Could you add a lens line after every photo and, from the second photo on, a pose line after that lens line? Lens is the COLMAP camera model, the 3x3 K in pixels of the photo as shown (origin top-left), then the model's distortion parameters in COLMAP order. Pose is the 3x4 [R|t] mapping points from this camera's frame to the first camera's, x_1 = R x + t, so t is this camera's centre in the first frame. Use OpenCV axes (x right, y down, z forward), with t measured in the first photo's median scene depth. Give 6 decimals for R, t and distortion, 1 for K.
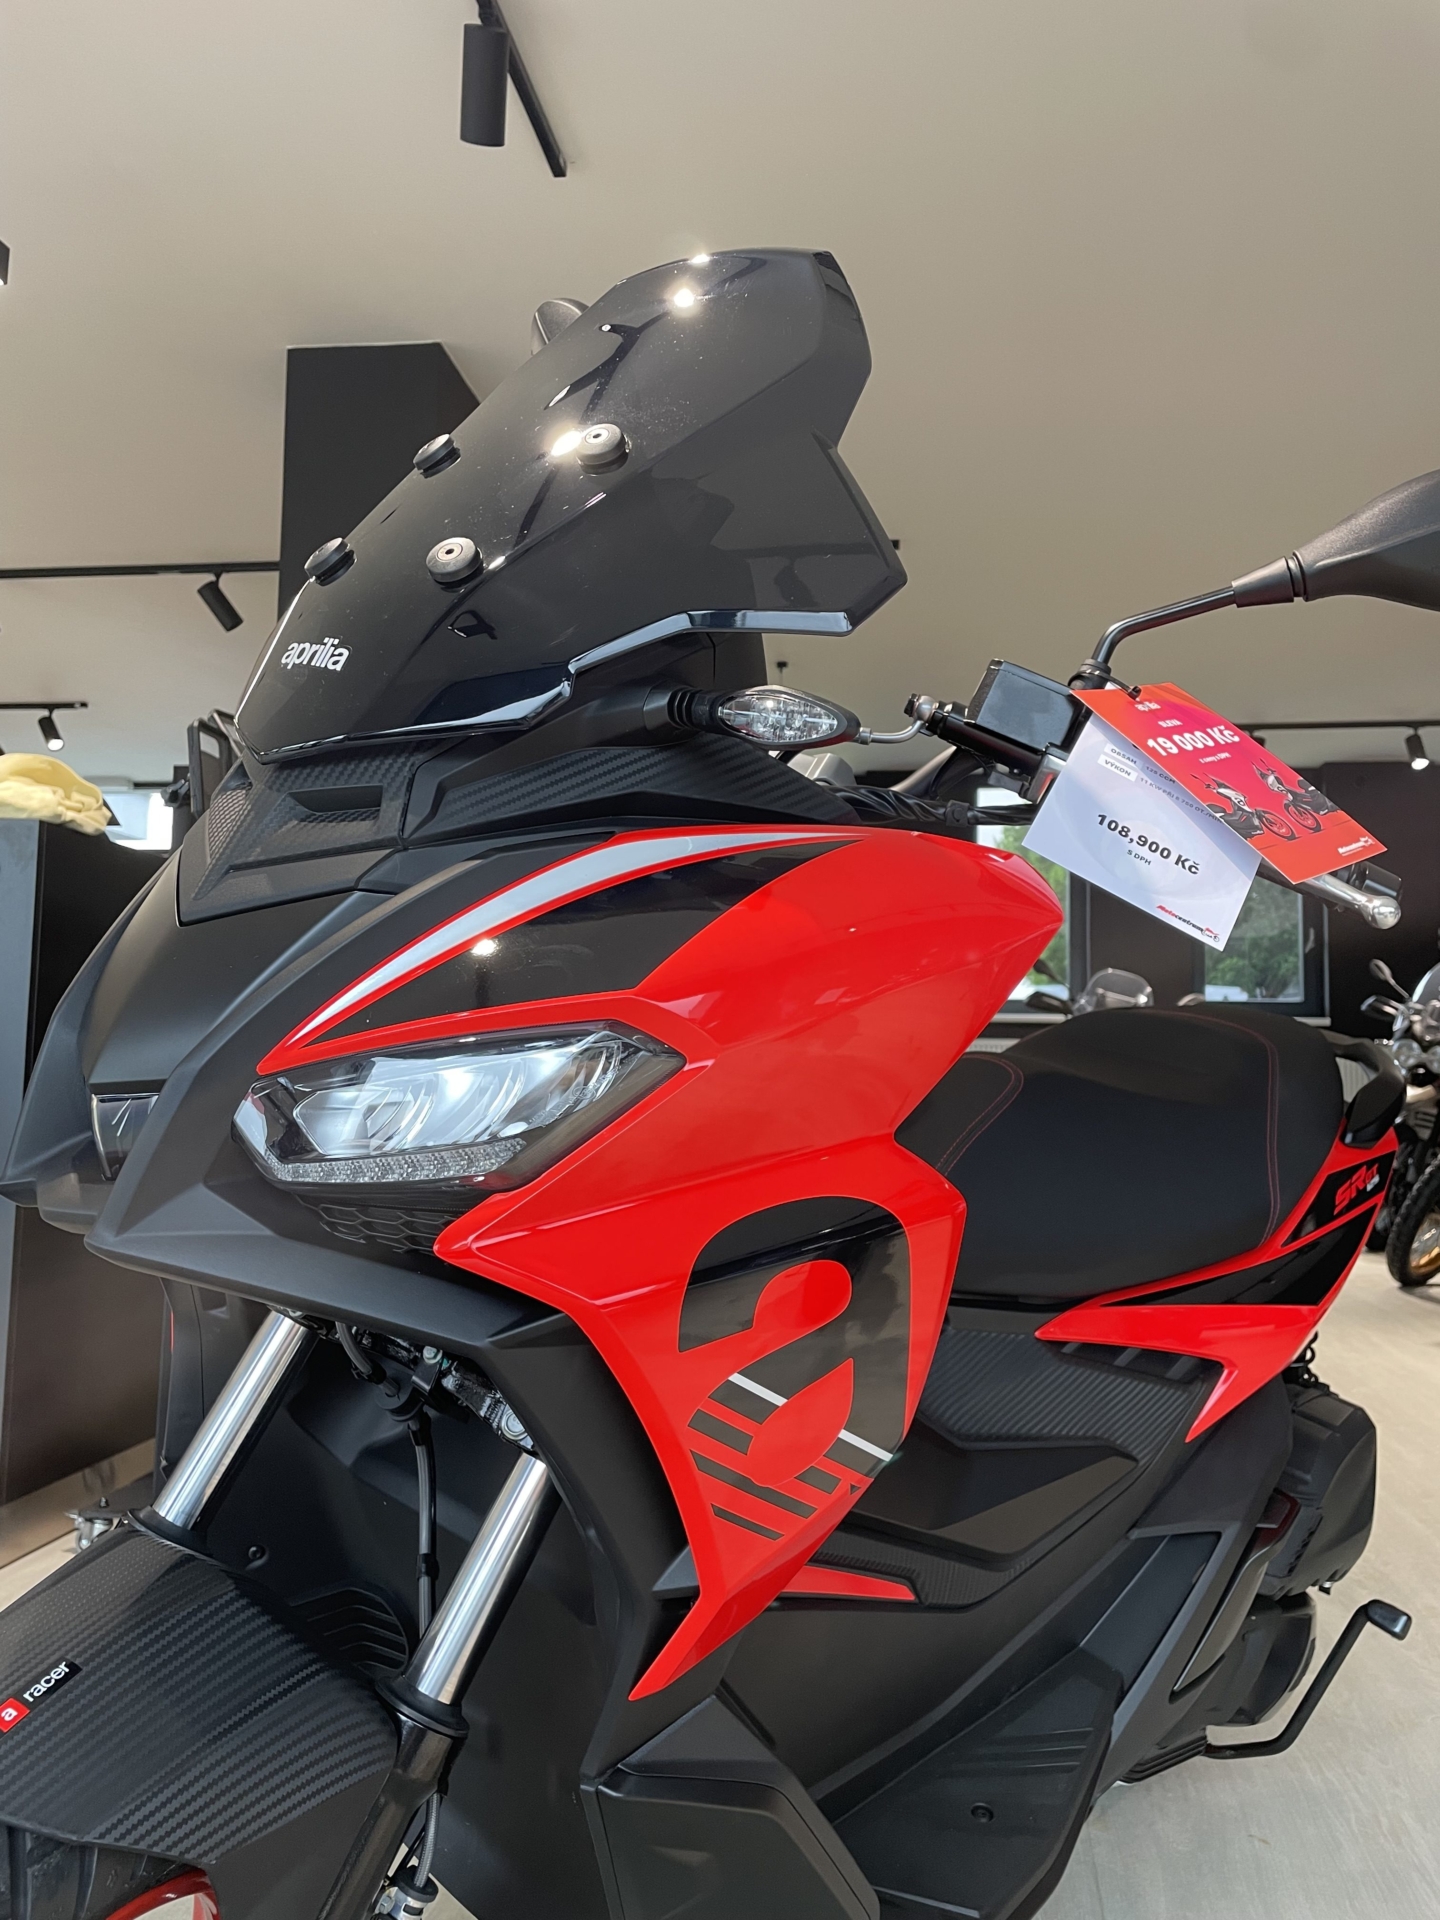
lens RADIAL K [[1486.2, 0, 727.6], [0, 1486.2, 962.8], [0, 0, 1]] dist [0.076993, -0.075951]
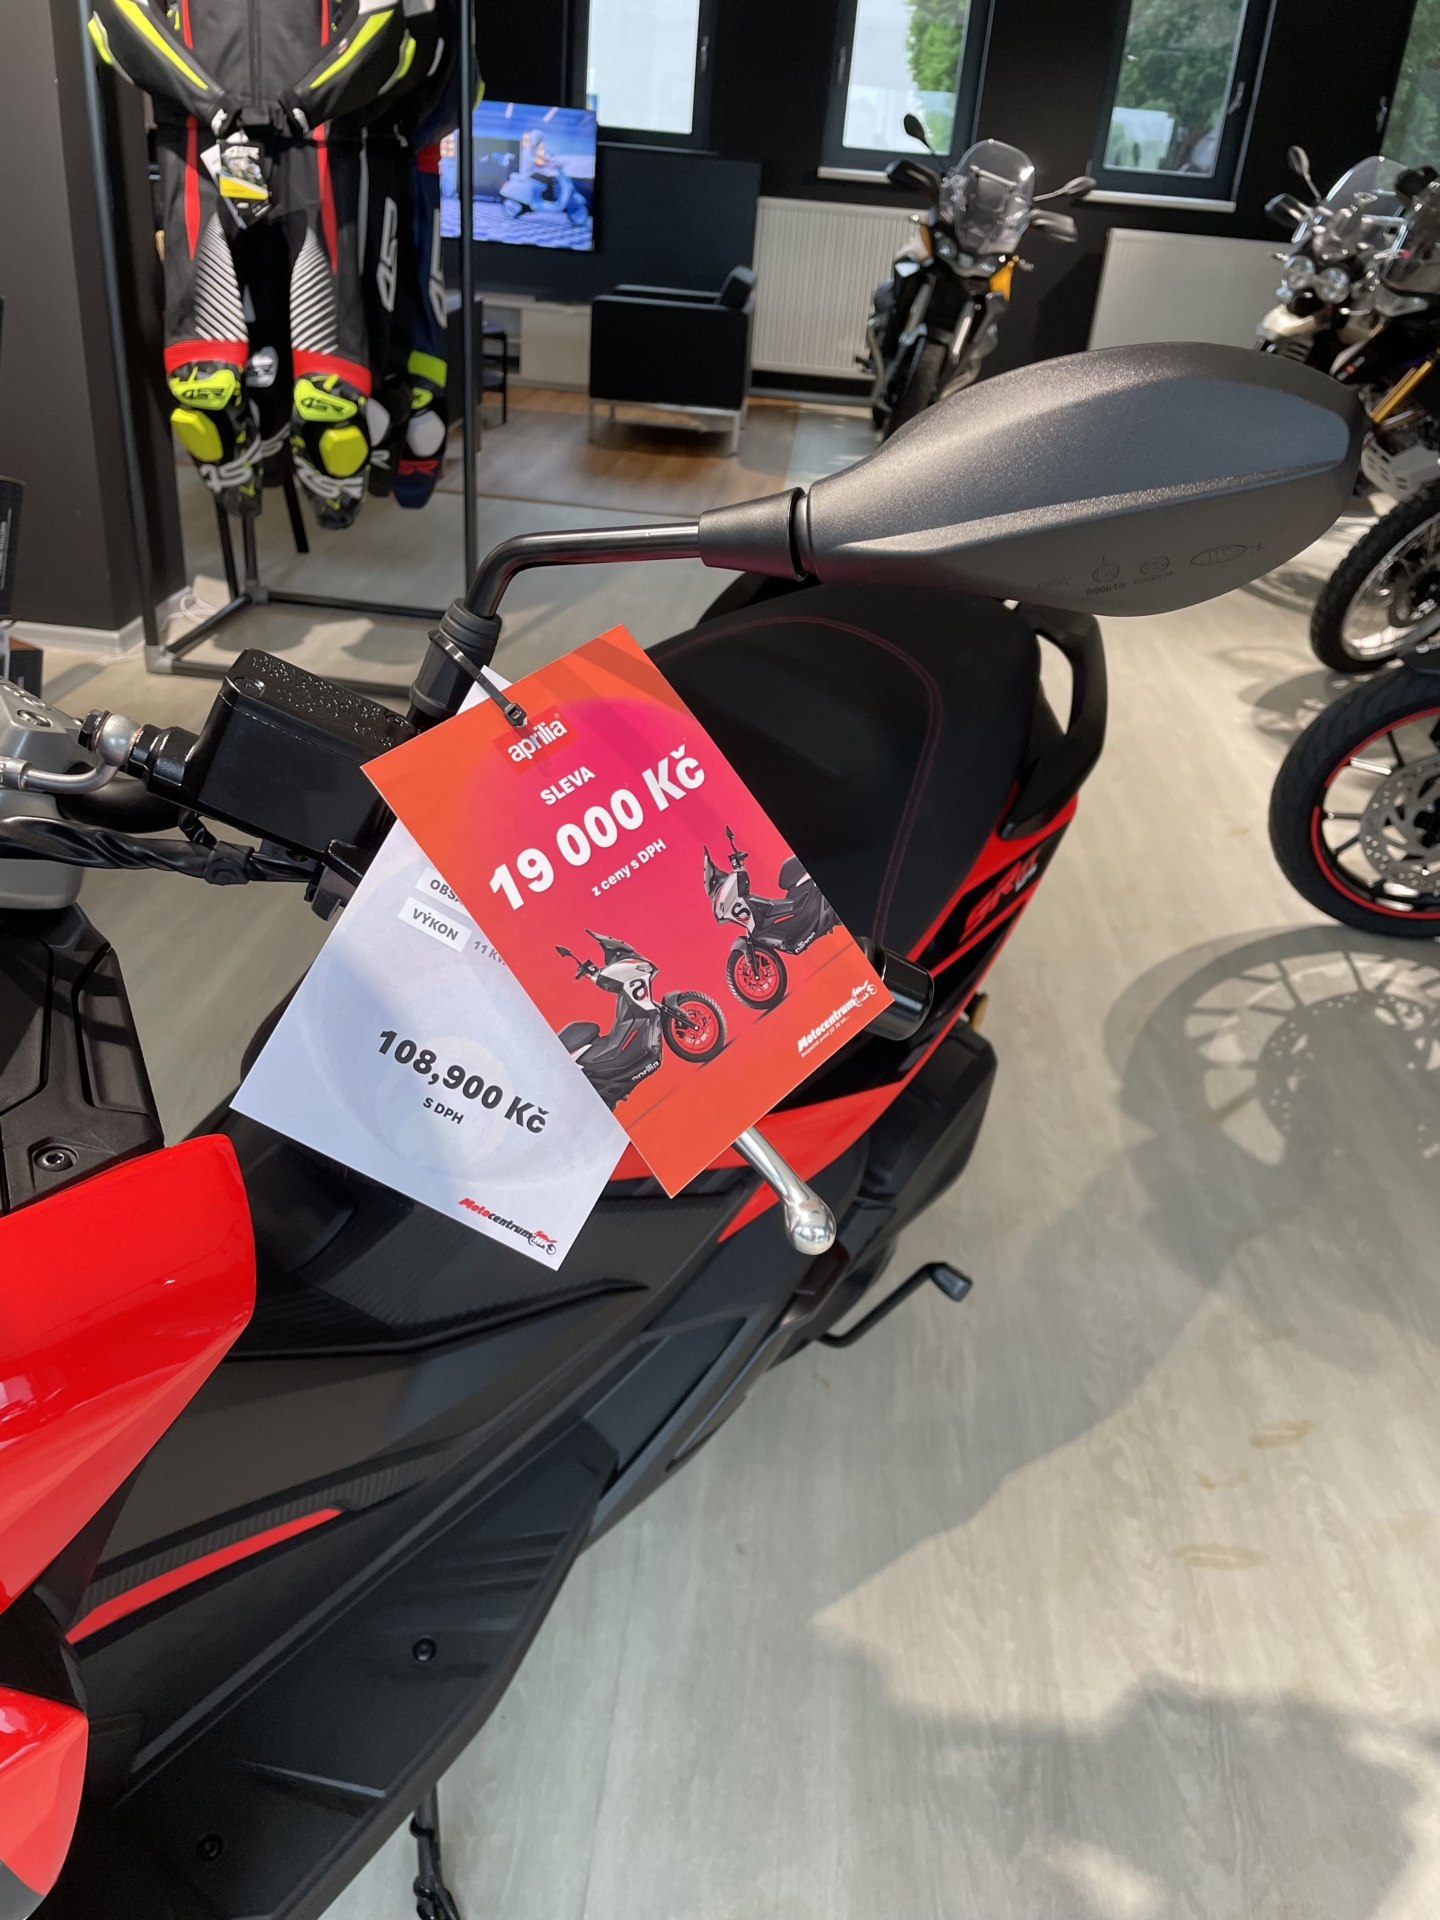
lens RADIAL K [[1486.2, 0, 722.8], [0, 1486.2, 958.5], [0, 0, 1]] dist [0.076993, -0.075951]
pose [[0.994845, 0.024427, 0.098419, 0.224267], [-0.073450, 0.842741, 0.533284, -0.308122], [-0.069915, -0.537764, 0.840191, 0.359670]]
